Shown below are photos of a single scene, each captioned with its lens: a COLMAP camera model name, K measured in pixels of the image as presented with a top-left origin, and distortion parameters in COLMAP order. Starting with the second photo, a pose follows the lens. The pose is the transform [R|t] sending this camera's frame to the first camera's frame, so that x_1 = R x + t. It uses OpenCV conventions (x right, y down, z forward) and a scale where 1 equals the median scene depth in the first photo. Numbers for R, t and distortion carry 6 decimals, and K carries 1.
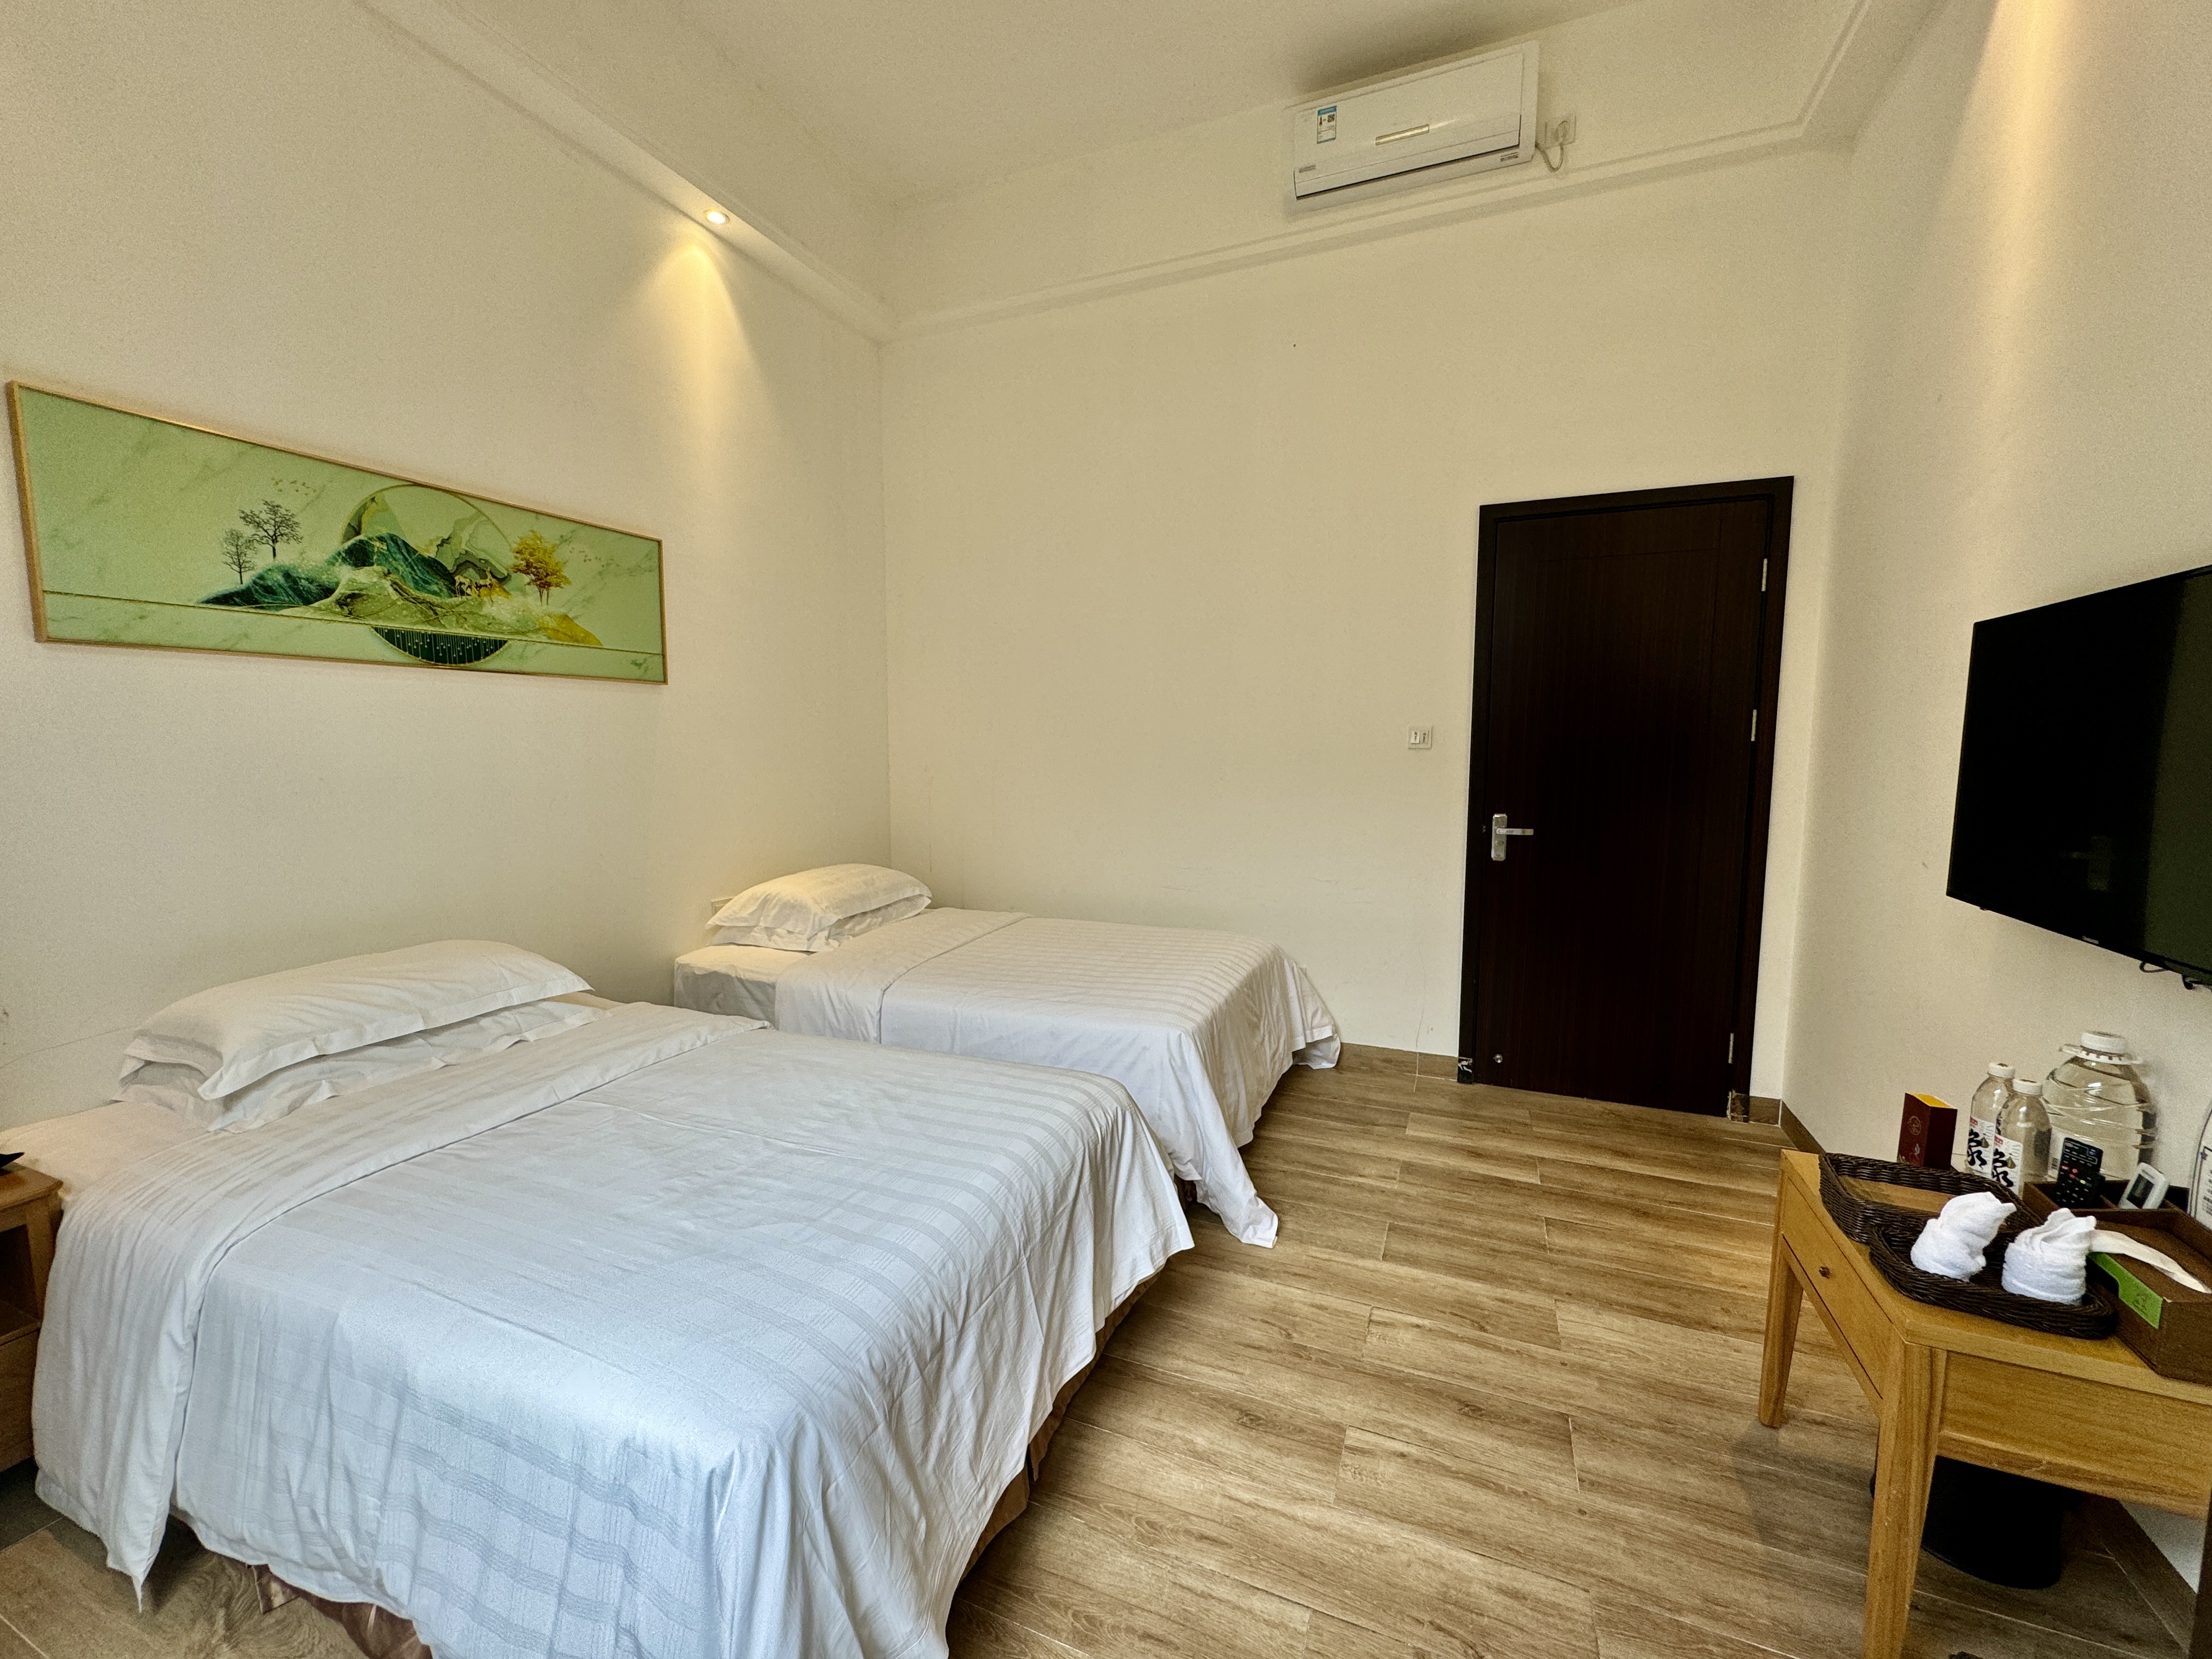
lens RADIAL K [[879.1, 0, 1103.9], [0, 879.1, 819.8], [0, 0, 1]] dist [-0.002848, -0.000007]
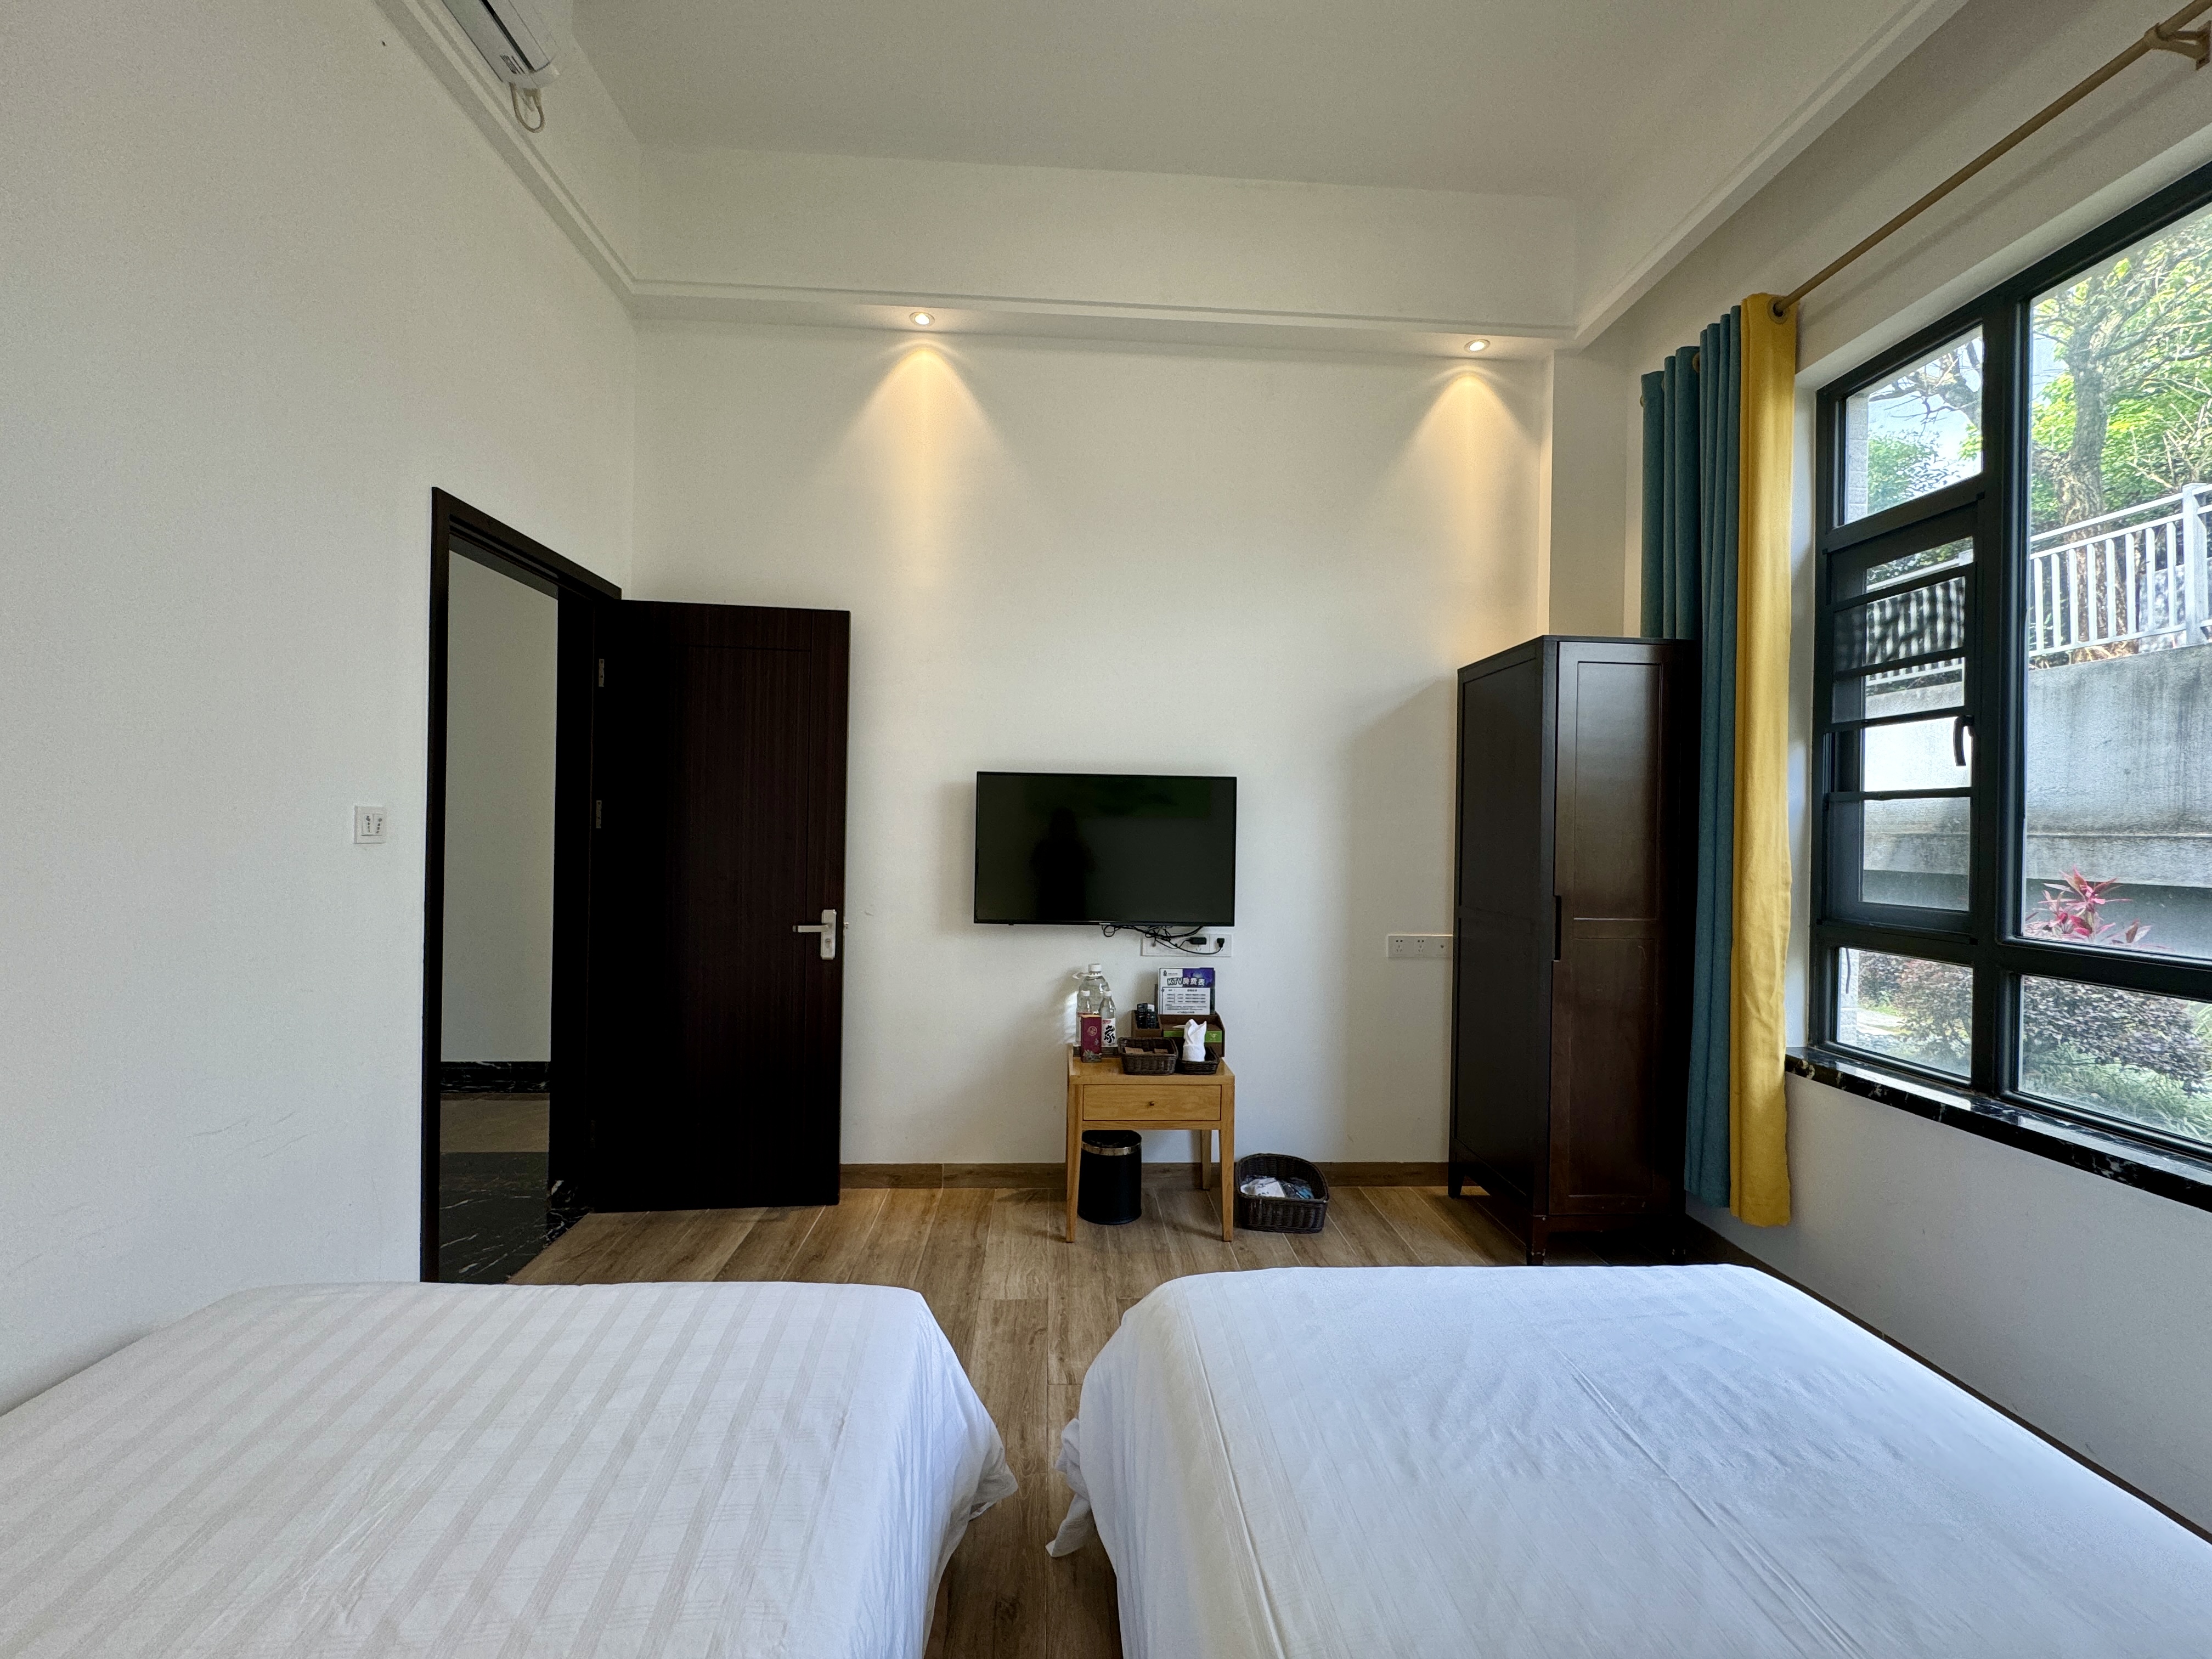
lens RADIAL K [[879.1, 0, 1111.9], [0, 879.1, 822.2], [0, 0, 1]] dist [-0.002848, -0.000007]
pose [[-0.431764, -0.007656, 0.901954, -0.666309], [0.066725, 0.996953, 0.040404, -0.146148], [-0.899515, 0.077628, -0.429938, 1.349639]]
